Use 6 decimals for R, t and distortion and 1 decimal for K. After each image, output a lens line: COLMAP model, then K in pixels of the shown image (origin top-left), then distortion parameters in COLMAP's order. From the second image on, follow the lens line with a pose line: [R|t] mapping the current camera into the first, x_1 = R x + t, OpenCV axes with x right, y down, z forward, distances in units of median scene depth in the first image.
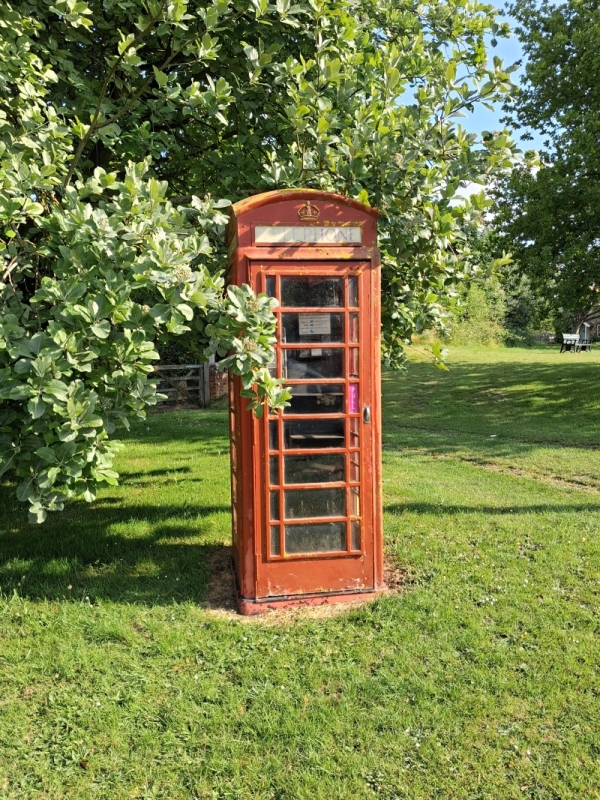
lens RADIAL K [[644.9, 0, 300.0], [0, 644.9, 400.0], [0, 0, 1]] dist [-0.012067, -0.002504]
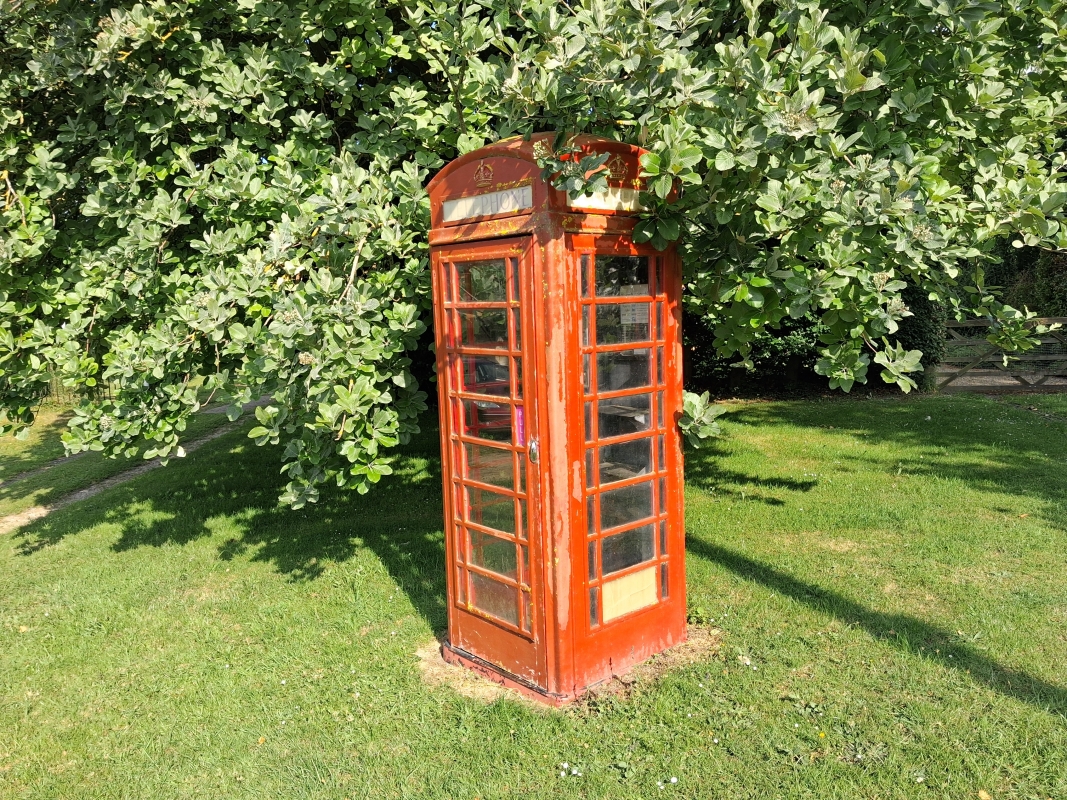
lens RADIAL K [[860.1, 0, 533.5], [0, 860.1, 400.0], [0, 0, 1]] dist [-0.012067, -0.002504]
pose [[0.508813, 0.108640, -0.853994, 0.916551], [-0.054974, 0.994081, 0.093707, -0.123618], [0.859120, -0.000732, 0.511774, 0.514200]]
